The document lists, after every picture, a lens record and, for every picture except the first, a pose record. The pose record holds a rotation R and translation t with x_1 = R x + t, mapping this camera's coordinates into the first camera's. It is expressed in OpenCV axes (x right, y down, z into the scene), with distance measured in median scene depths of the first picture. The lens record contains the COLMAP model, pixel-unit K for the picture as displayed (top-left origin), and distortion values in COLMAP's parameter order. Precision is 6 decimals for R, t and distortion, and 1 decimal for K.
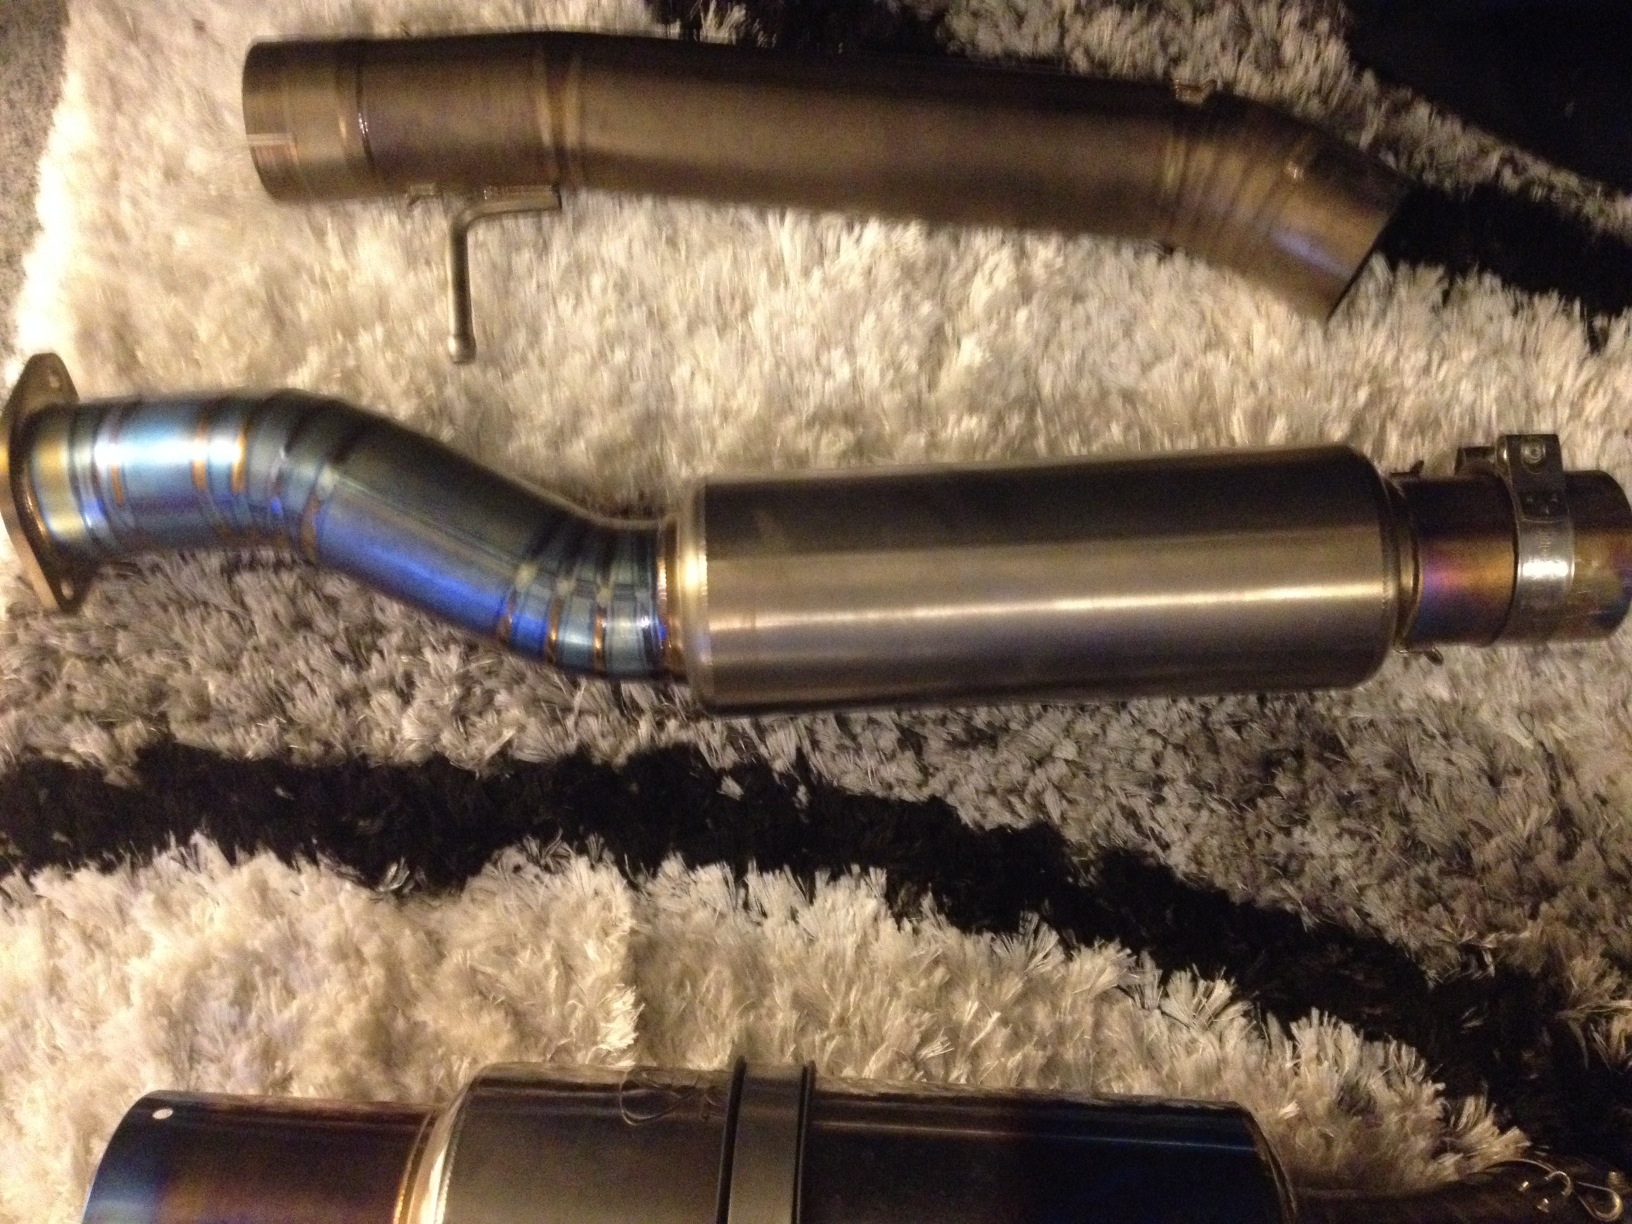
lens RADIAL K [[1594.4, 0, 809.1], [0, 1594.4, 607.0], [0, 0, 1]] dist [0.197020, -0.509548]
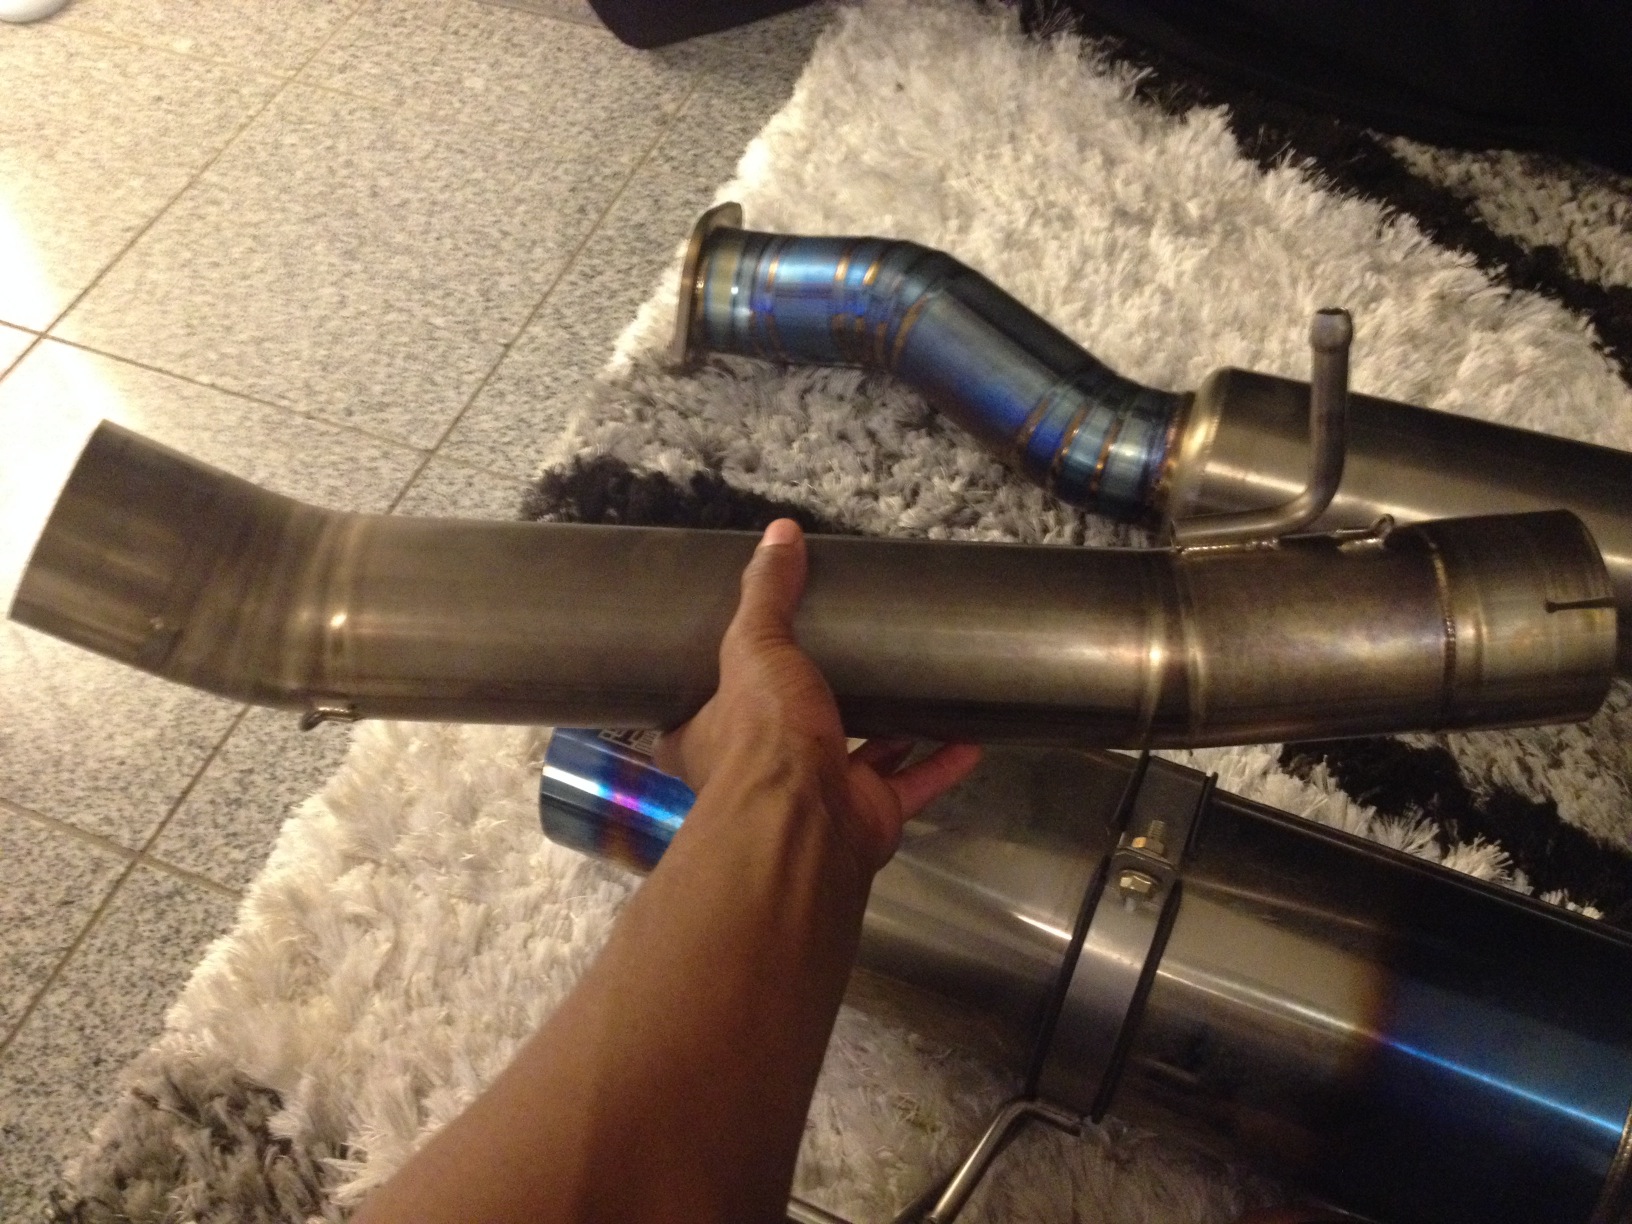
lens RADIAL K [[1594.4, 0, 809.1], [0, 1594.4, 607.0], [0, 0, 1]] dist [0.197020, -0.509548]
pose [[0.934792, 0.289225, -0.206187, -0.052136], [-0.346982, 0.867686, -0.355985, 0.574978], [0.075945, 0.404315, 0.911461, -0.058952]]
